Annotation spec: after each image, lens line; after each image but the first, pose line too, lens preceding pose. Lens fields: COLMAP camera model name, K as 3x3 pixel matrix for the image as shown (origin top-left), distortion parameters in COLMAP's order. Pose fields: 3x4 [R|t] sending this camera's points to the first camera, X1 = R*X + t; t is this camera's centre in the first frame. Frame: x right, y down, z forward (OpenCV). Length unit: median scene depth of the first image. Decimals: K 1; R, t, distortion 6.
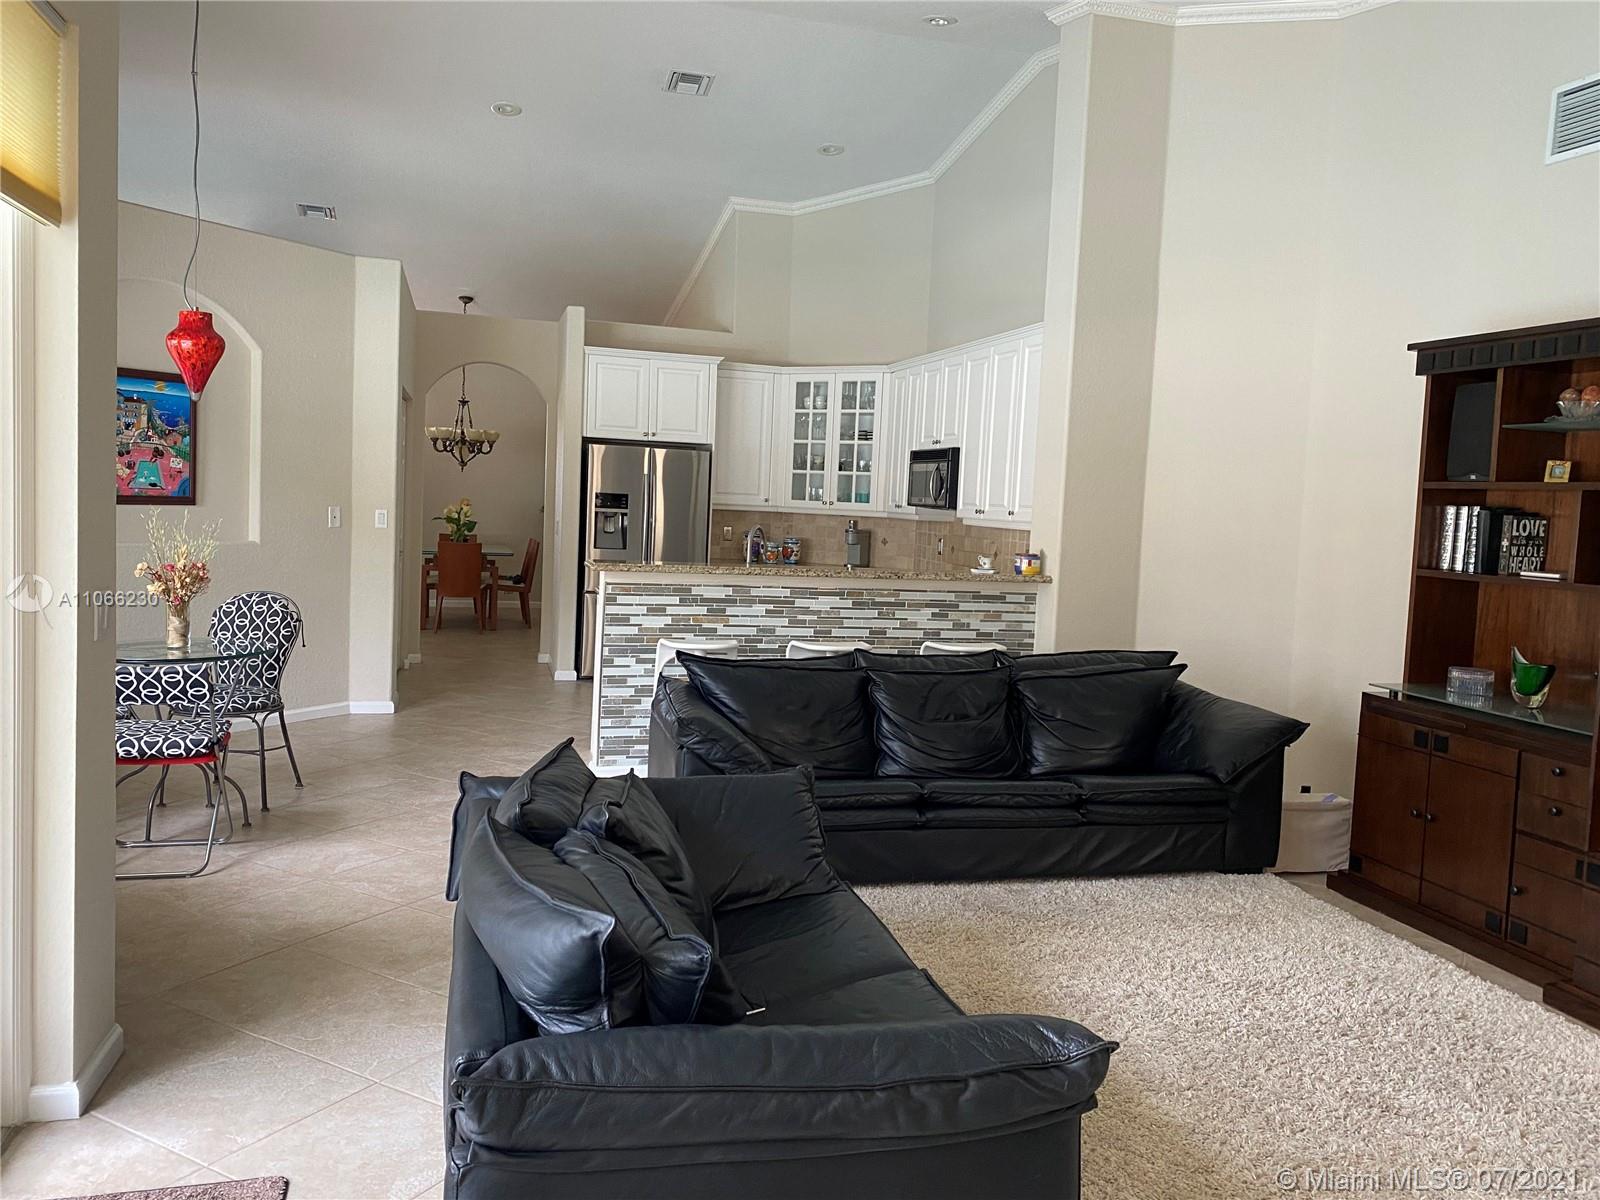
lens RADIAL K [[1230.2, 0, 797.1], [0, 1230.2, 589.2], [0, 0, 1]] dist [0.018468, -0.011342]
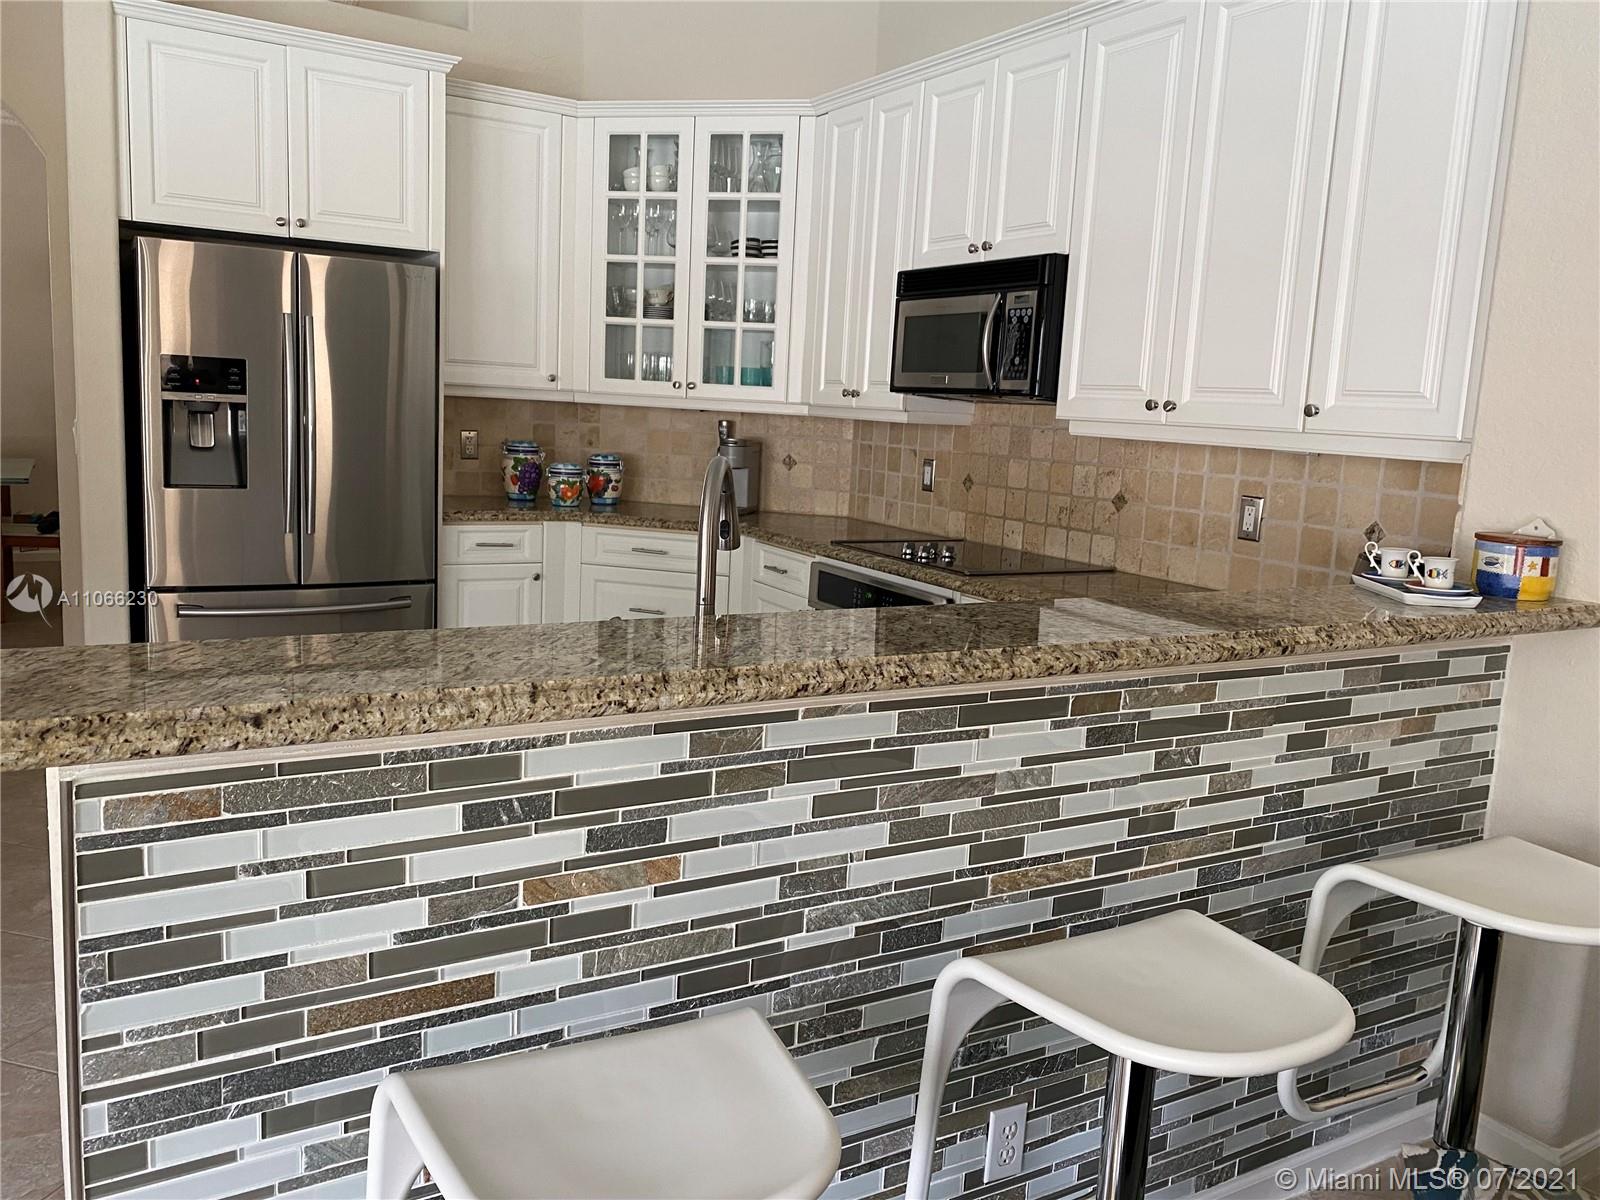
lens RADIAL K [[1230.2, 0, 797.1], [0, 1230.2, 589.2], [0, 0, 1]] dist [0.018468, -0.011342]
pose [[0.966568, -0.035010, 0.254007, -0.087254], [0.012169, 0.995782, 0.090941, -0.047258], [-0.256120, -0.084809, 0.962918, 0.729462]]
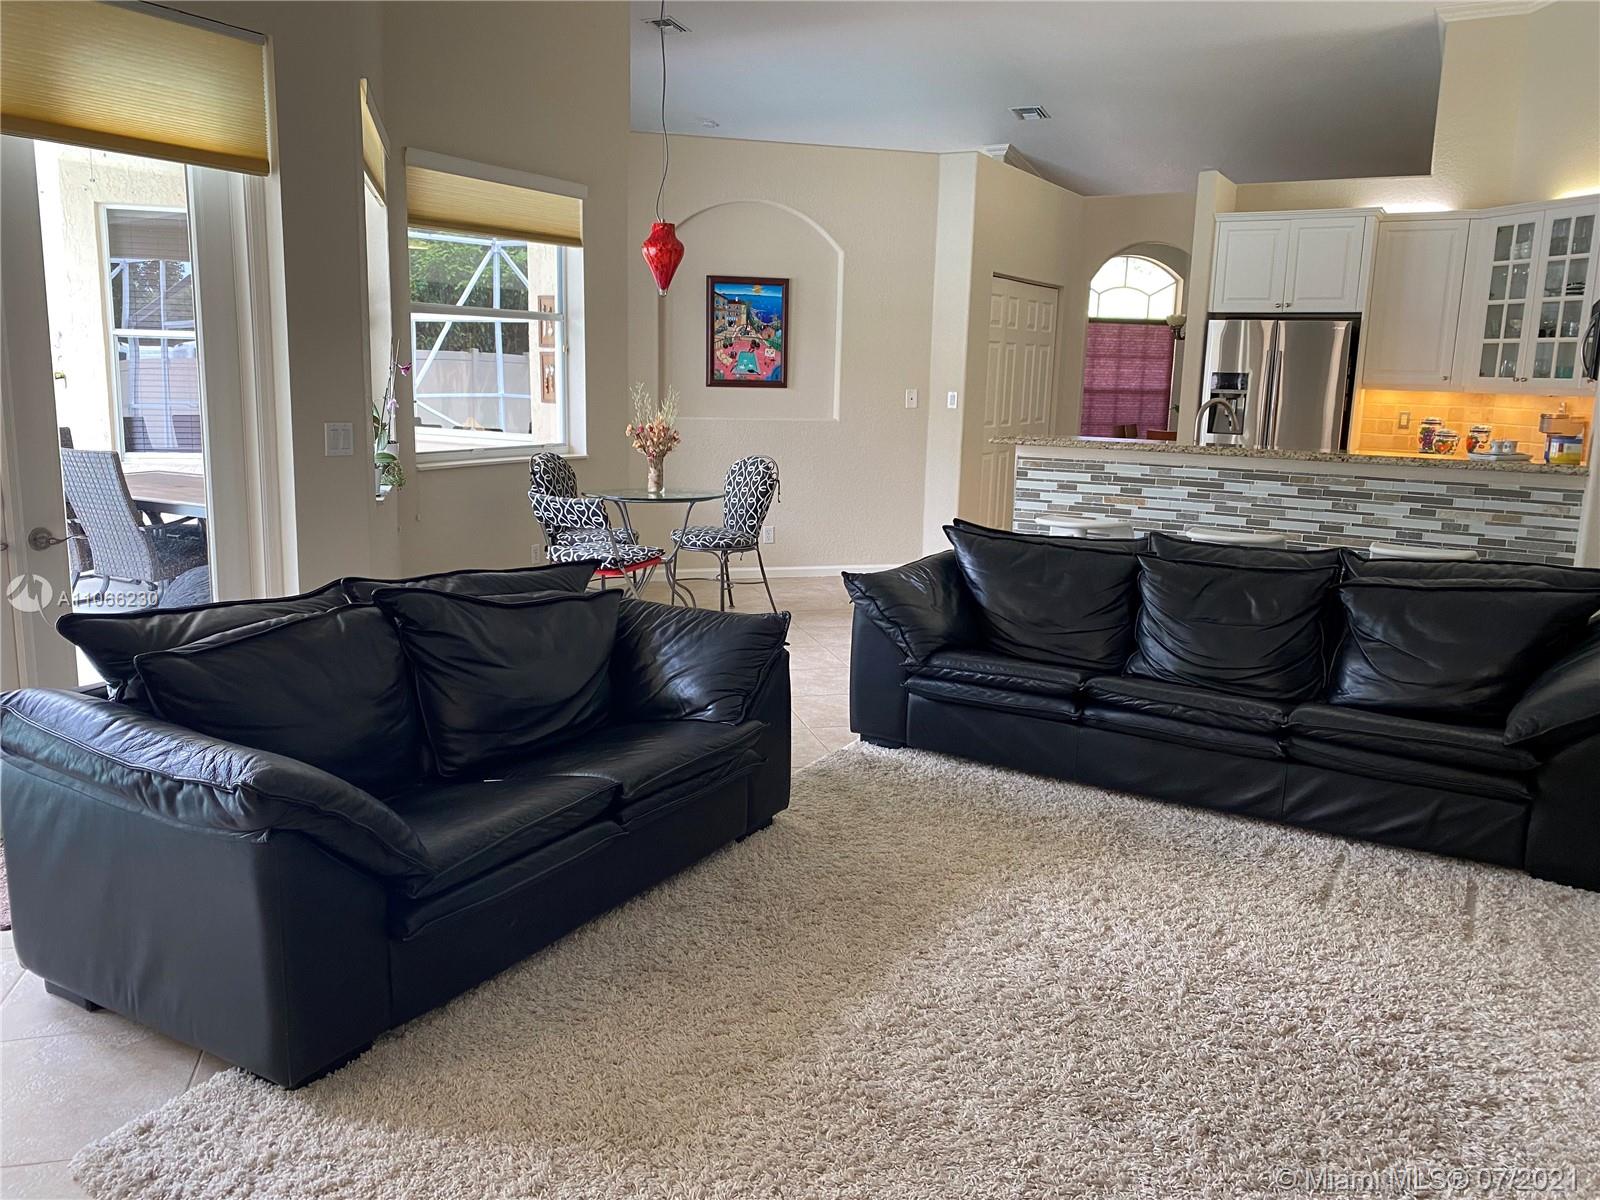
lens RADIAL K [[1181.6, 0, 765.9], [0, 1181.6, 640.1], [0, 0, 1]] dist [0.043487, -0.061567]
pose [[0.688672, 0.136148, -0.712176, 0.379402], [-0.047468, 0.988571, 0.143085, 0.012981], [0.723517, -0.064733, 0.687264, 0.162536]]
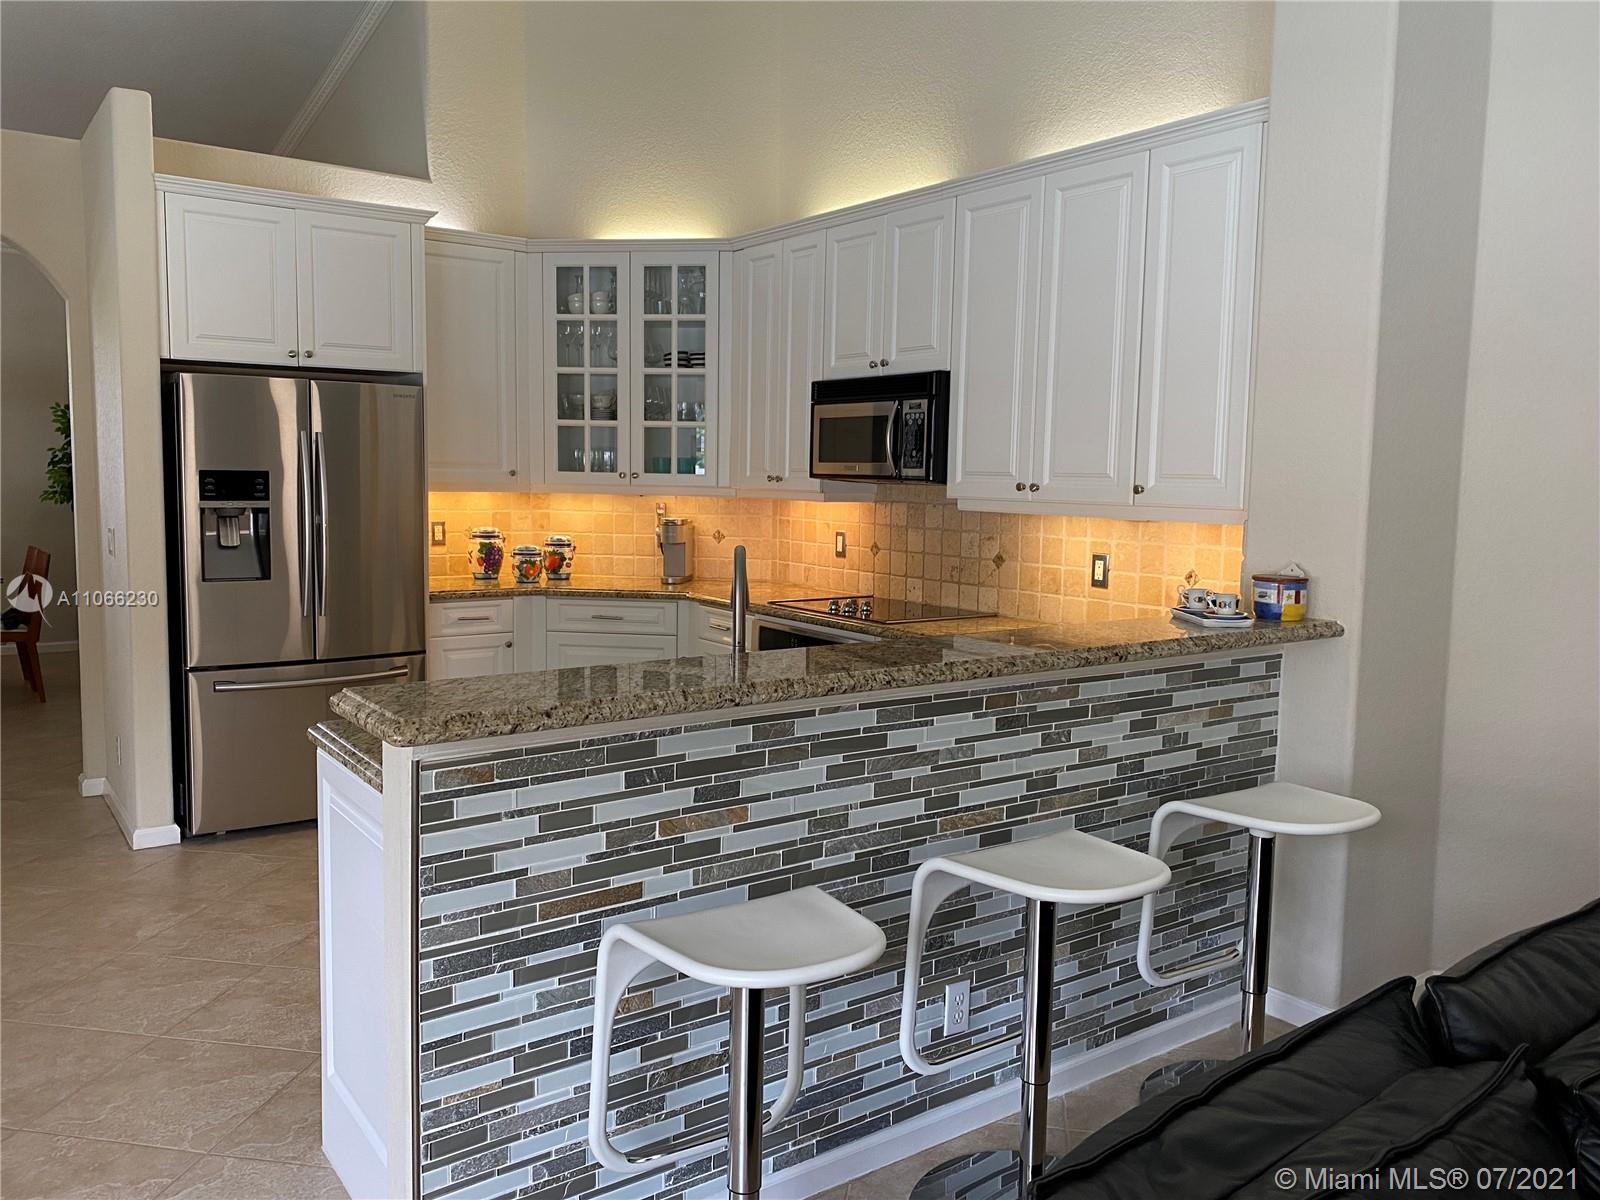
lens RADIAL K [[1223.1, 0, 774.5], [0, 1223.1, 595.8], [0, 0, 1]] dist [0.096892, -0.213146]
pose [[0.939749, -0.064998, 0.335630, -0.159392], [0.051718, 0.997490, 0.048365, -0.054671], [-0.337931, -0.028093, 0.940752, 0.617125]]
